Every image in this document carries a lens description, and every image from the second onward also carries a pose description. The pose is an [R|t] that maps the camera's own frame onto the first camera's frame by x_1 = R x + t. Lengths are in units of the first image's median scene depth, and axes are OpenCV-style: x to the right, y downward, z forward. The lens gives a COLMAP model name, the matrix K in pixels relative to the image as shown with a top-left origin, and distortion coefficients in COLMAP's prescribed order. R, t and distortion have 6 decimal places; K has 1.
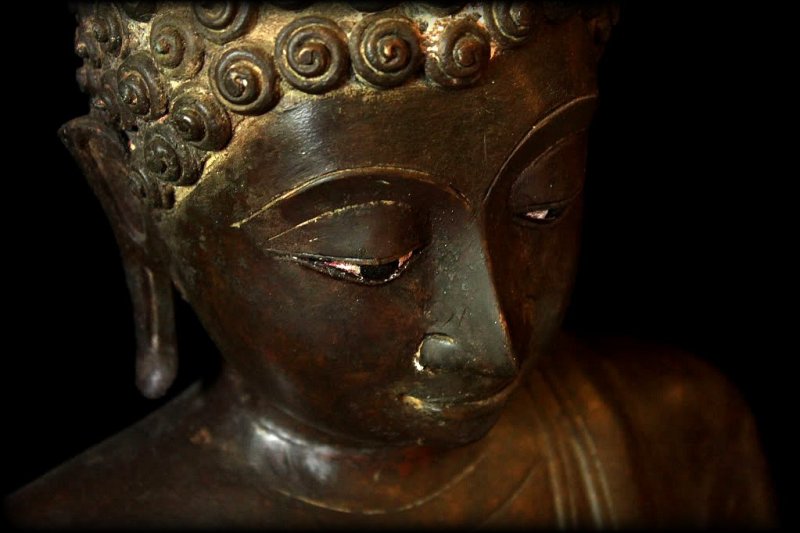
lens RADIAL K [[1876.8, 0, 400.0], [0, 1876.8, 266.5], [0, 0, 1]] dist [0.058391, 0.399873]
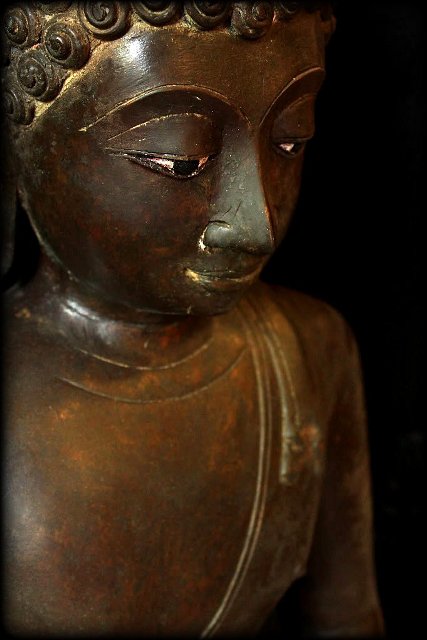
lens RADIAL K [[1020.4, 0, 213.5], [0, 1020.4, 320.0], [0, 0, 1]] dist [-0.008968, 0.009970]
pose [[0.981530, 0.047522, 0.185309, -0.124217], [-0.037480, 0.997652, -0.057325, 0.155878], [-0.187598, 0.049321, 0.981007, 0.246345]]
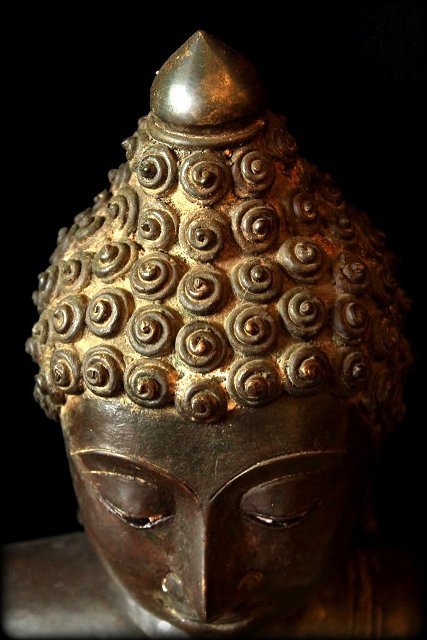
lens RADIAL K [[1501.5, 0, 213.5], [0, 1501.5, 320.0], [0, 0, 1]] dist [0.058391, 0.399873]
pose [[0.829822, 0.311955, -0.462688, 0.510426], [-0.279113, 0.950008, 0.139933, -0.312790], [0.483210, 0.013023, 0.875408, 0.022818]]
